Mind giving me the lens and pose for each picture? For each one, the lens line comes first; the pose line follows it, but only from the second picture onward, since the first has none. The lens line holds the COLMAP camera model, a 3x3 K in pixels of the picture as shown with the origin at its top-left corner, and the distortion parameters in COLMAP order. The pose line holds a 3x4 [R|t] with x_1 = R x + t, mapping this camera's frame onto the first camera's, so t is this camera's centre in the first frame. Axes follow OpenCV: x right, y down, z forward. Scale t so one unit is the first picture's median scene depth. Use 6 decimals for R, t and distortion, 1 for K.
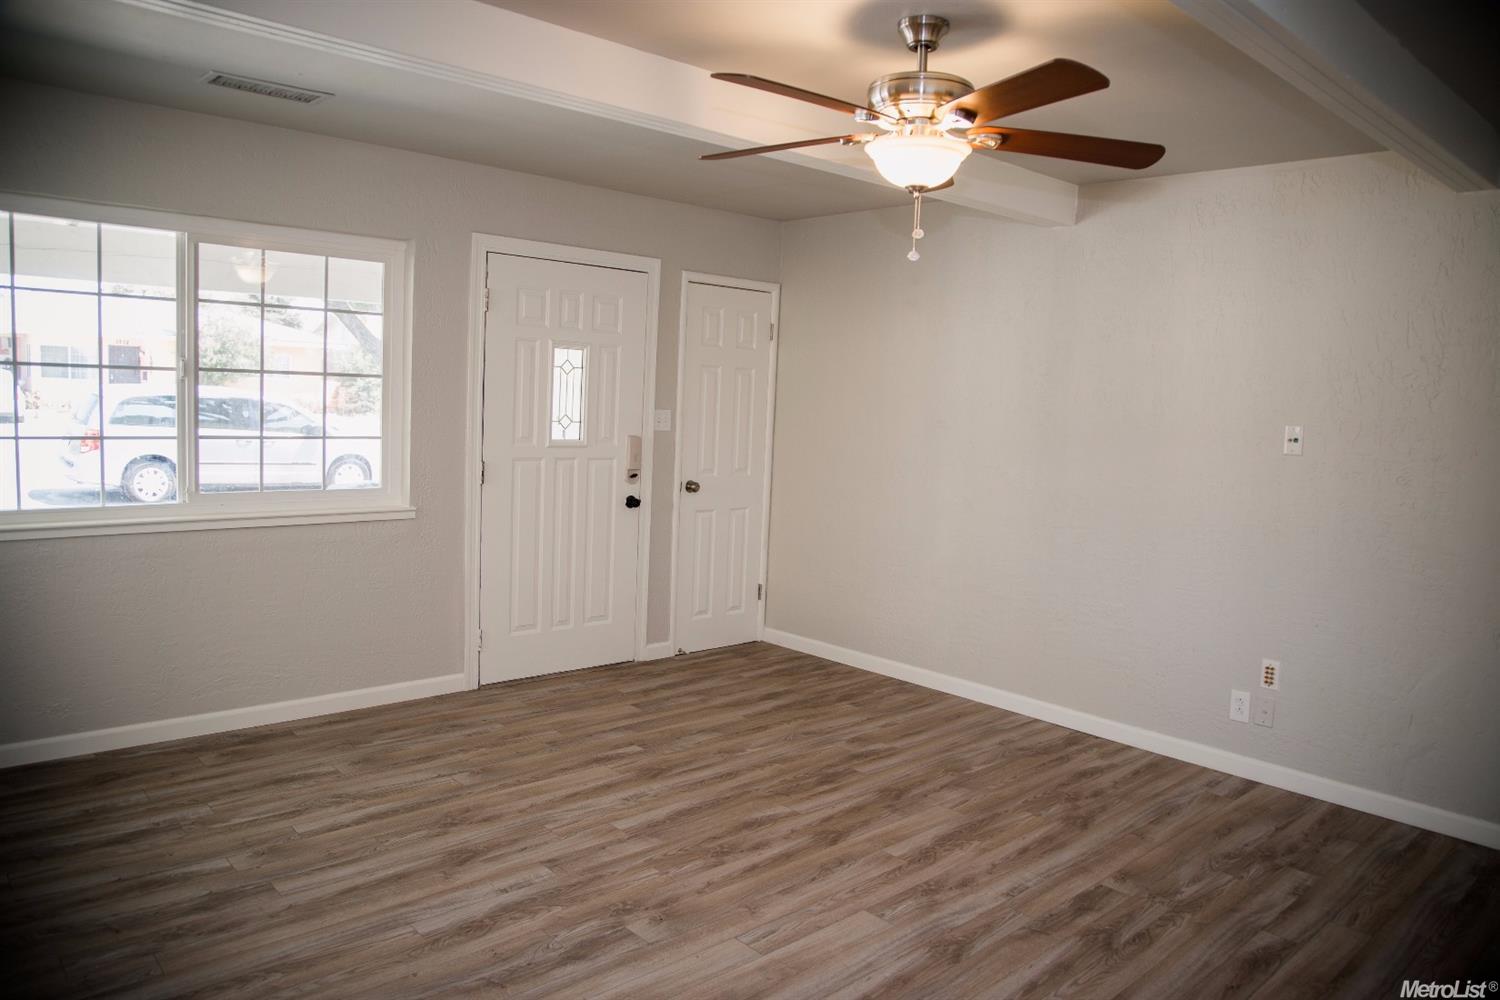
lens RADIAL K [[1037.2, 0, 743.9], [0, 1037.2, 502.3], [0, 0, 1]] dist [-0.106517, 0.053735]
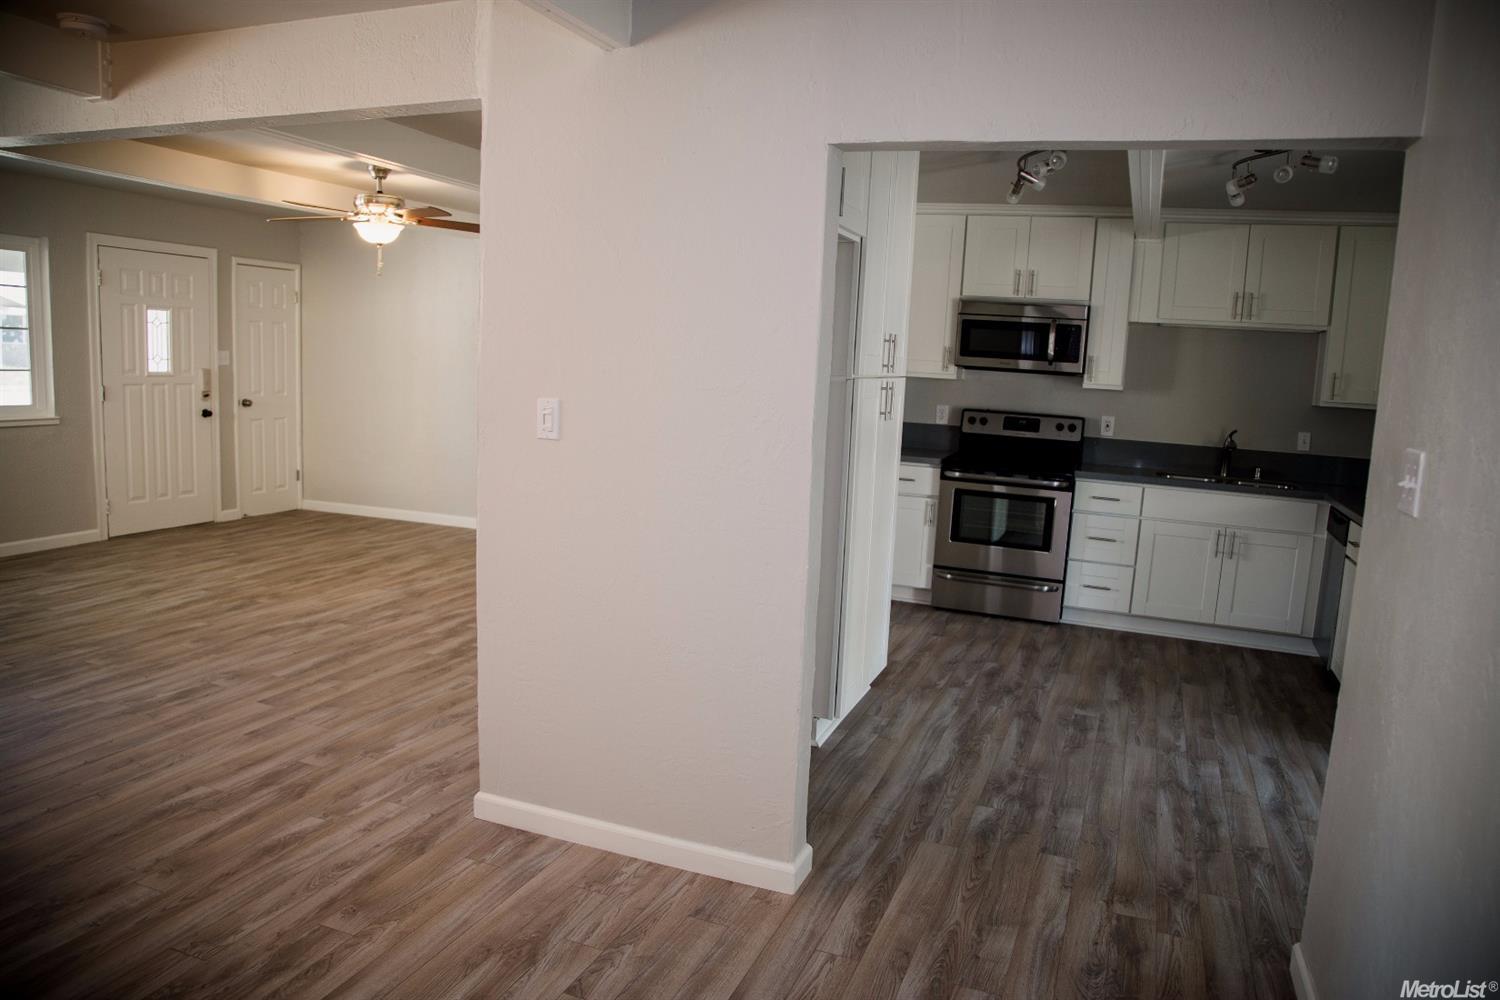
lens RADIAL K [[1037.2, 0, 743.9], [0, 1037.2, 502.3], [0, 0, 1]] dist [-0.106517, 0.053735]
pose [[0.895904, -0.066265, 0.439278, -0.076508], [0.043989, 0.997186, 0.060710, 0.090619], [-0.442064, -0.035067, 0.896298, -0.801150]]
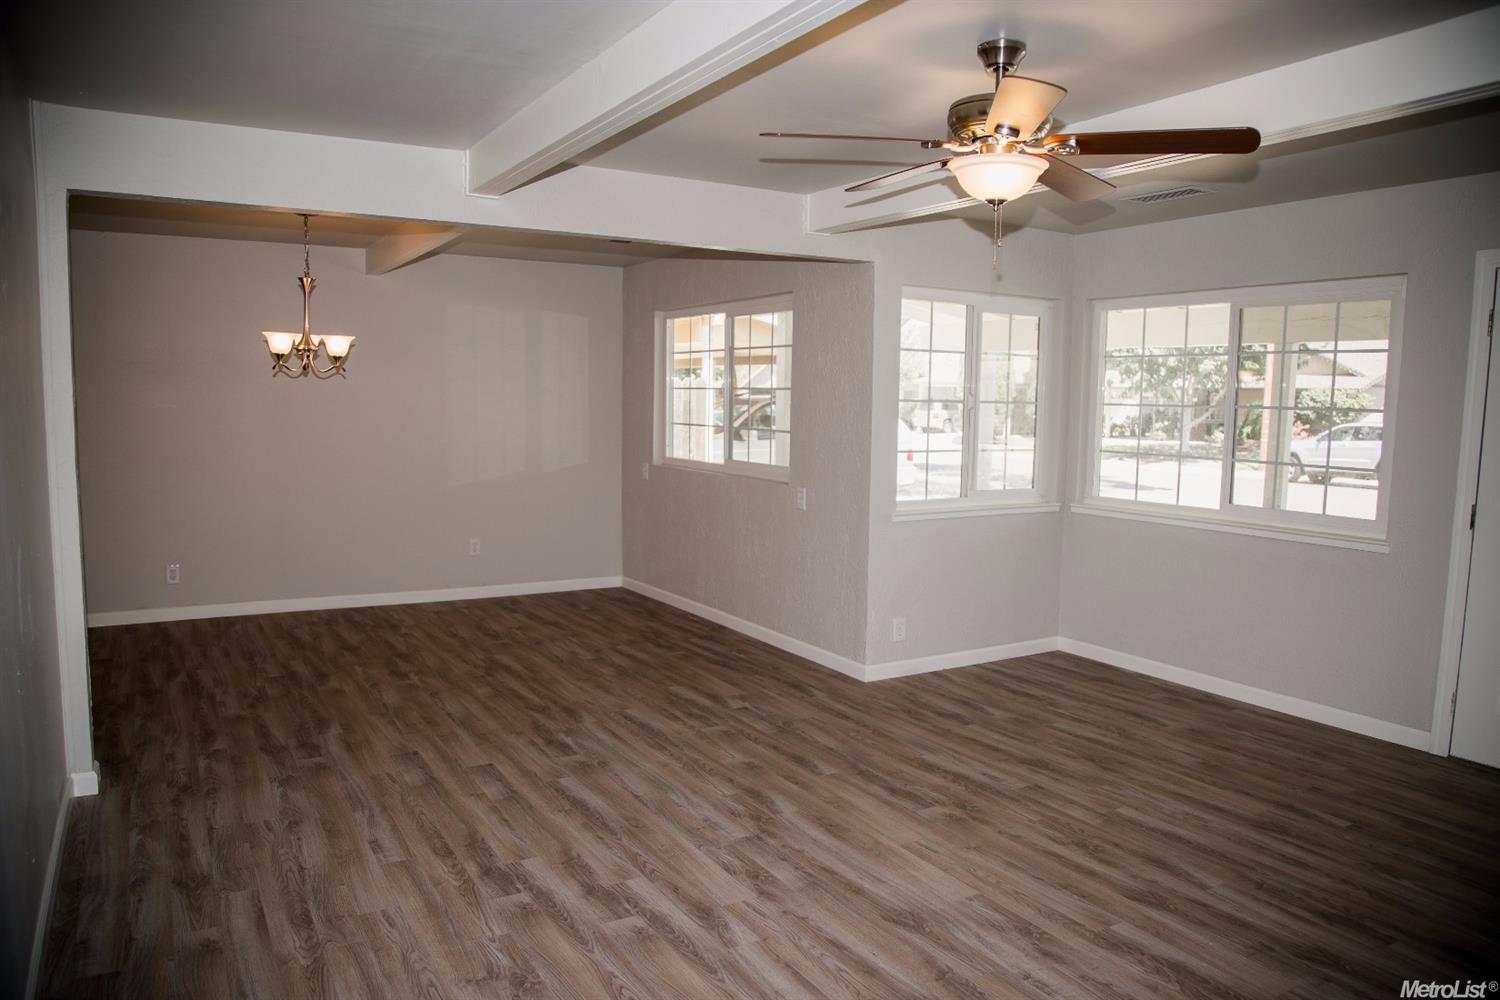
lens RADIAL K [[1037.2, 0, 743.9], [0, 1037.2, 502.3], [0, 0, 1]] dist [-0.106517, 0.053735]
pose [[-0.204678, 0.049213, -0.977591, 0.782731], [-0.129889, 0.988537, 0.076959, -0.025935], [0.970173, 0.142731, -0.195939, 0.621509]]
